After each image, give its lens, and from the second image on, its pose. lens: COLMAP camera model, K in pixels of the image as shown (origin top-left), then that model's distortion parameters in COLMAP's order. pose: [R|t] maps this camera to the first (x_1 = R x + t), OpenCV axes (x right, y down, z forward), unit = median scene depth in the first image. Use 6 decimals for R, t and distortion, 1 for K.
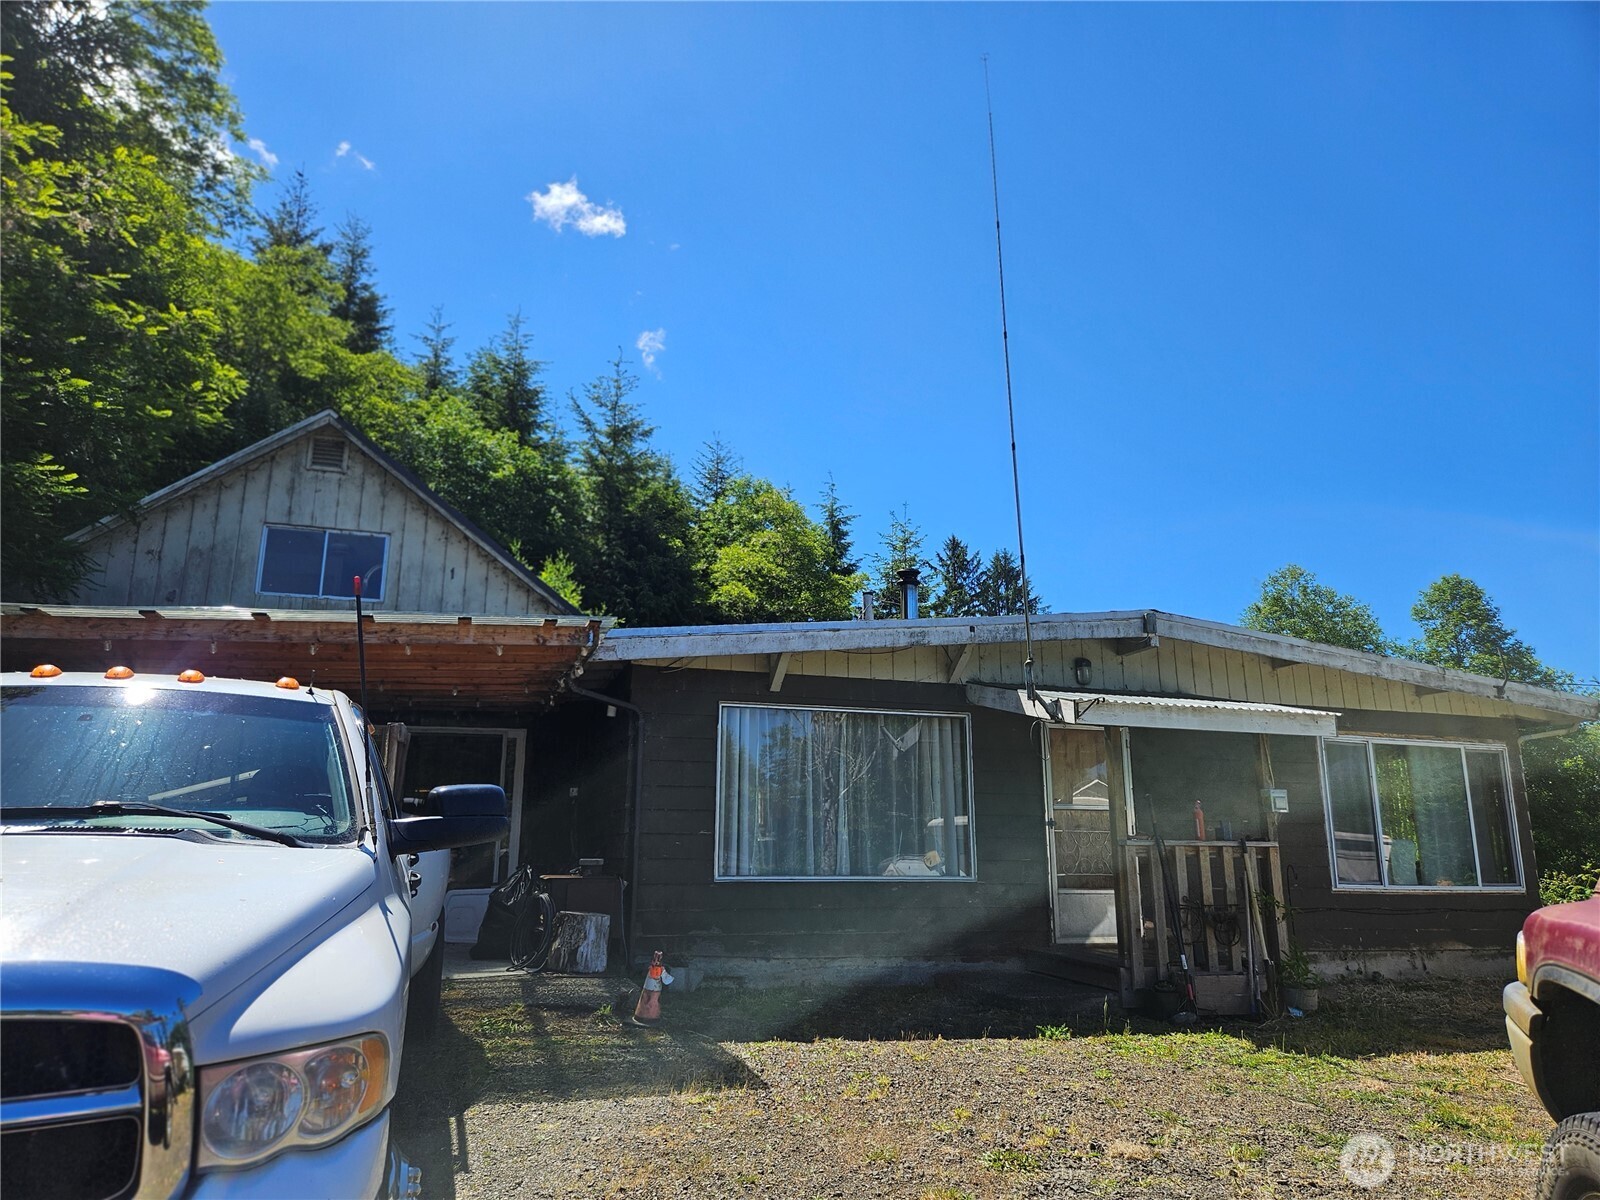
lens RADIAL K [[1062.9, 0, 788.6], [0, 1062.9, 593.8], [0, 0, 1]] dist [0.047675, -0.001599]
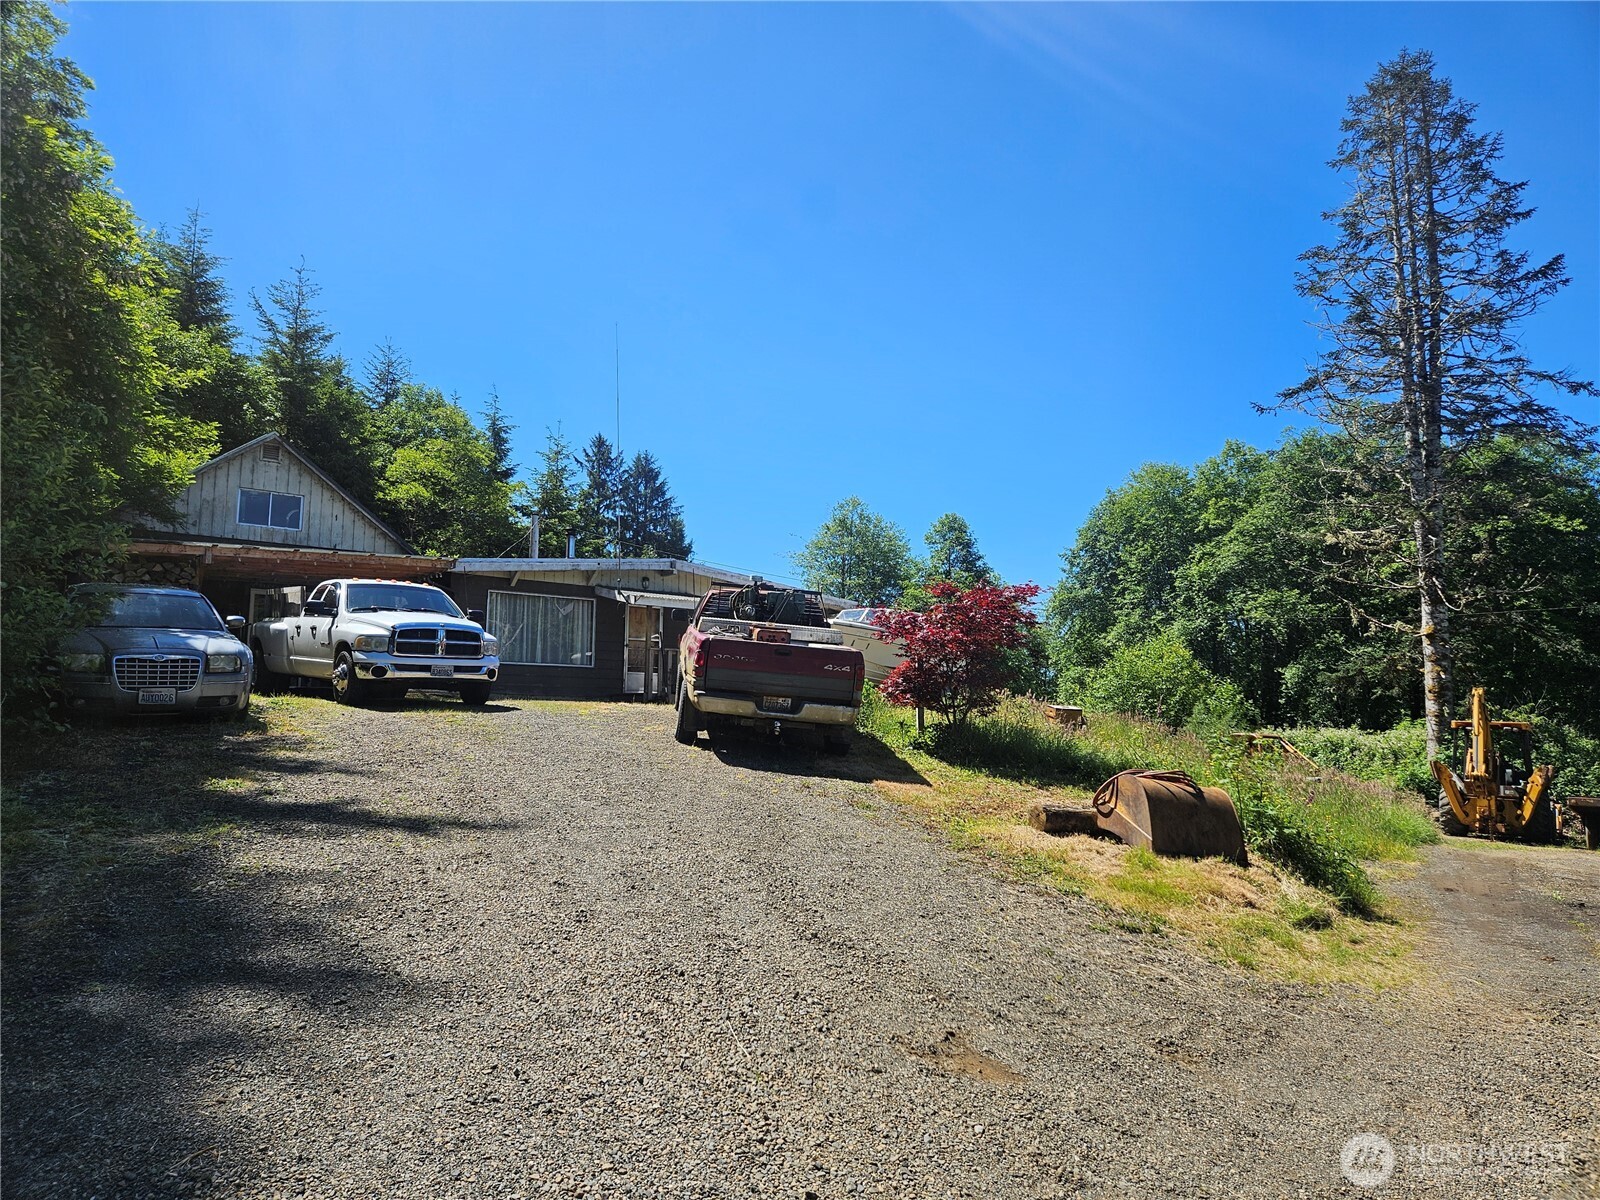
lens RADIAL K [[1062.9, 0, 795.1], [0, 1062.9, 586.9], [0, 0, 1]] dist [0.047675, -0.001599]
pose [[0.940959, 0.044875, 0.335533, -0.039780], [-0.078384, 0.993120, 0.086996, -0.029596], [-0.329320, -0.108160, 0.938003, -0.261069]]
